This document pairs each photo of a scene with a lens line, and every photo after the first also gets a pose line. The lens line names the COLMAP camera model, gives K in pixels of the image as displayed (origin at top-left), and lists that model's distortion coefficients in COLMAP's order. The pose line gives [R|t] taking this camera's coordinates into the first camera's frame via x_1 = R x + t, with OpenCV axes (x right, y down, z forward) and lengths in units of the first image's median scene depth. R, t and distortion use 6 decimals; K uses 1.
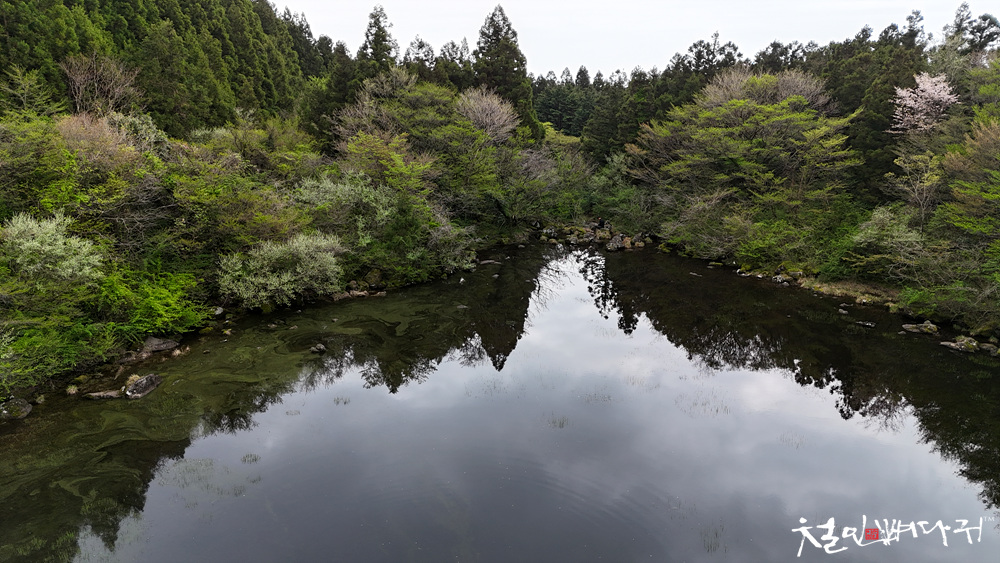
lens RADIAL K [[729.5, 0, 502.3], [0, 729.5, 277.7], [0, 0, 1]] dist [0.085906, -0.086686]
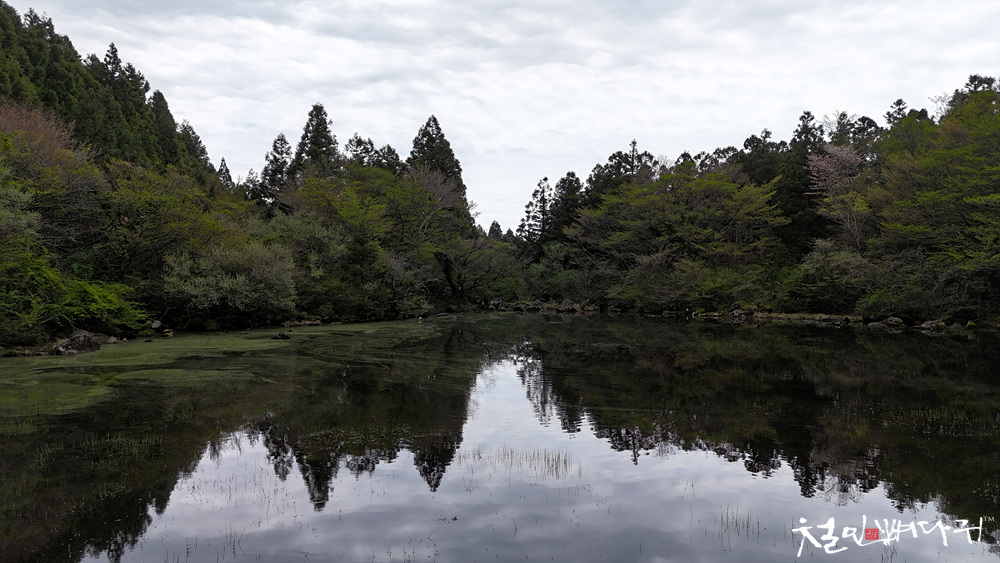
lens RADIAL K [[729.5, 0, 502.3], [0, 729.5, 277.7], [0, 0, 1]] dist [0.085906, -0.086686]
pose [[0.989538, -0.004949, 0.144188, -0.059585], [0.045041, 0.960056, -0.276159, 0.150786], [-0.137062, 0.279764, 0.950235, 0.050110]]
